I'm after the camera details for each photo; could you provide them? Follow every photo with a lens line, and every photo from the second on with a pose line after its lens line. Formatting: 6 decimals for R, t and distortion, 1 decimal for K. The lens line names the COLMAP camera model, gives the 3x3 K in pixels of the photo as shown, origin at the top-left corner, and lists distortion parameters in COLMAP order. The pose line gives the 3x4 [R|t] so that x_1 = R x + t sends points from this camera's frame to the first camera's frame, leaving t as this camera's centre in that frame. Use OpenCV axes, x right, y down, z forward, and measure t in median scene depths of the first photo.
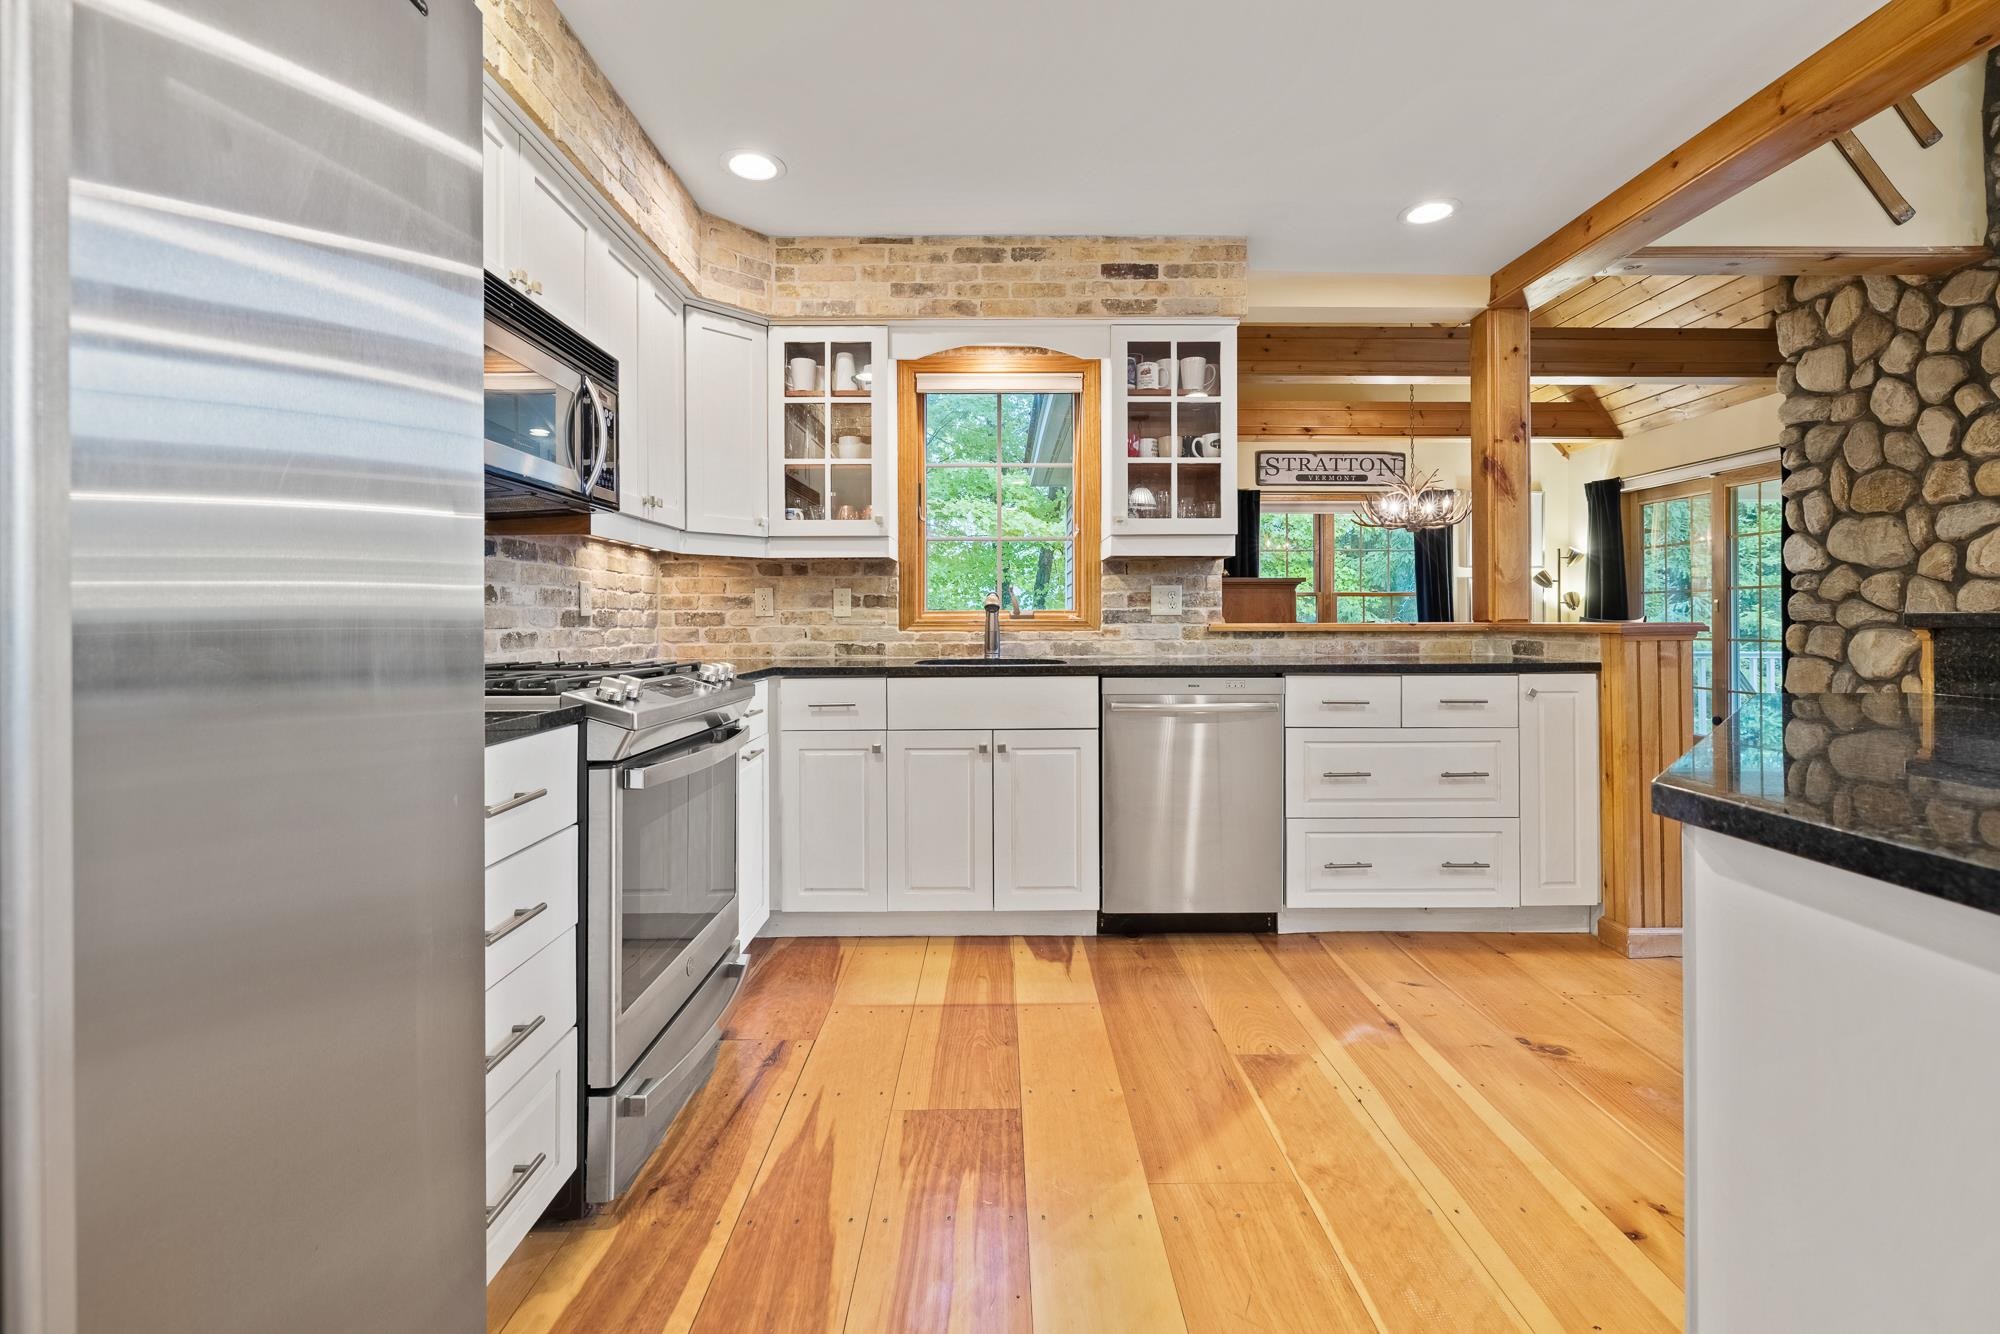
lens RADIAL K [[862.1, 0, 1005.6], [0, 862.1, 611.0], [0, 0, 1]] dist [-0.001002, -0.000666]
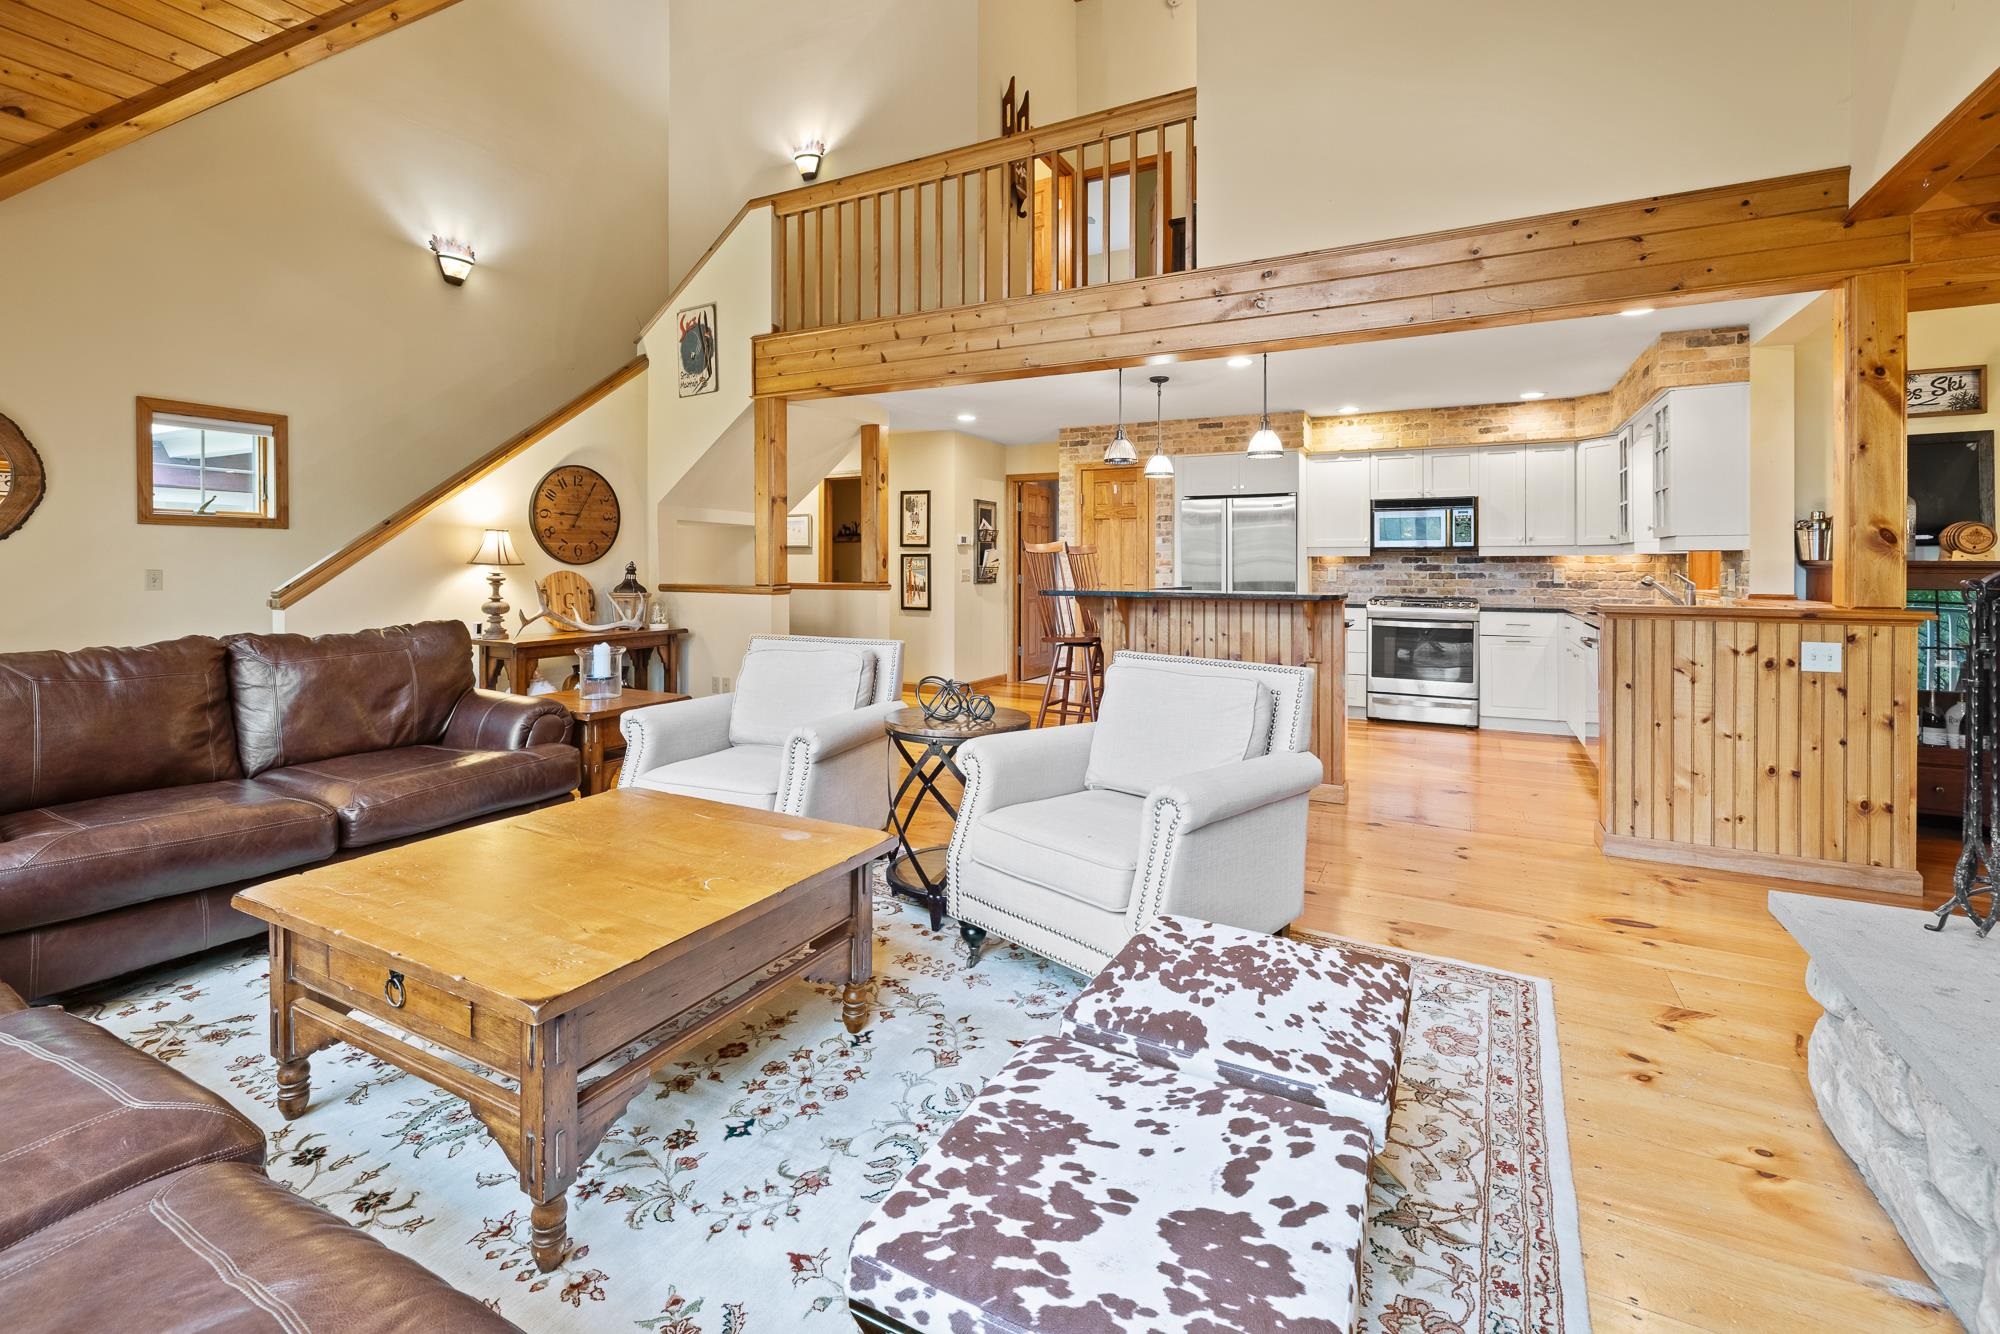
lens RADIAL K [[877.4, 0, 990.2], [0, 877.4, 562.9], [0, 0, 1]] dist [-0.001935, -0.000196]
pose [[-0.480508, -0.000789, -0.876990, 2.104511], [0.009558, 0.999935, -0.006137, -0.045284], [0.876938, -0.011331, -0.480469, 0.703070]]
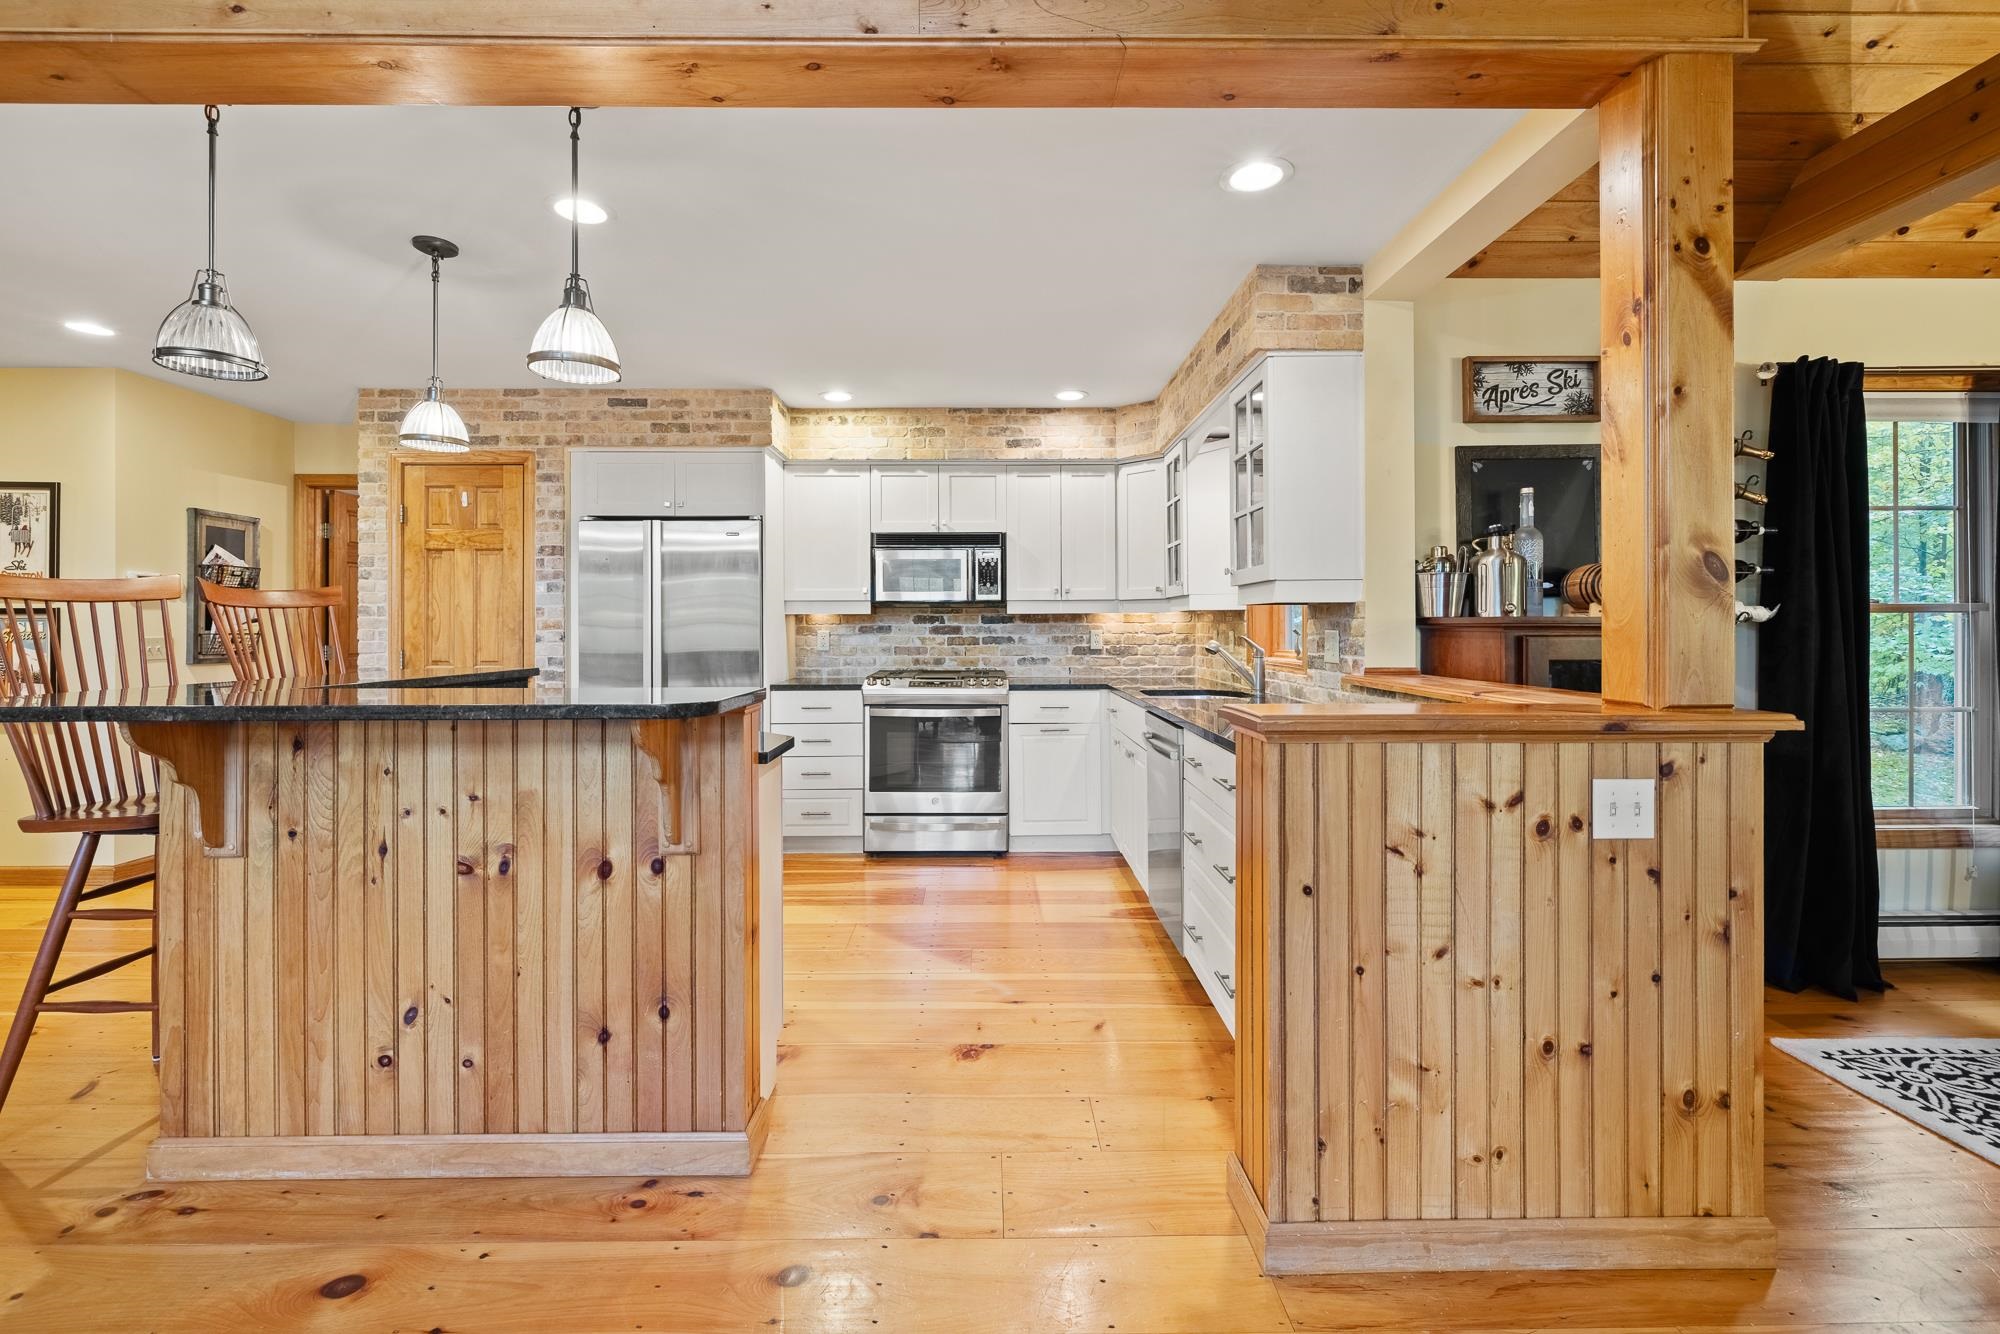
lens RADIAL K [[862.1, 0, 996.4], [0, 862.1, 622.1], [0, 0, 1]] dist [-0.001002, -0.000666]
pose [[0.001972, -0.002983, -0.999994, 1.206454], [0.015043, 0.999882, -0.002953, -0.044652], [0.999885, -0.015037, 0.002017, 0.698313]]
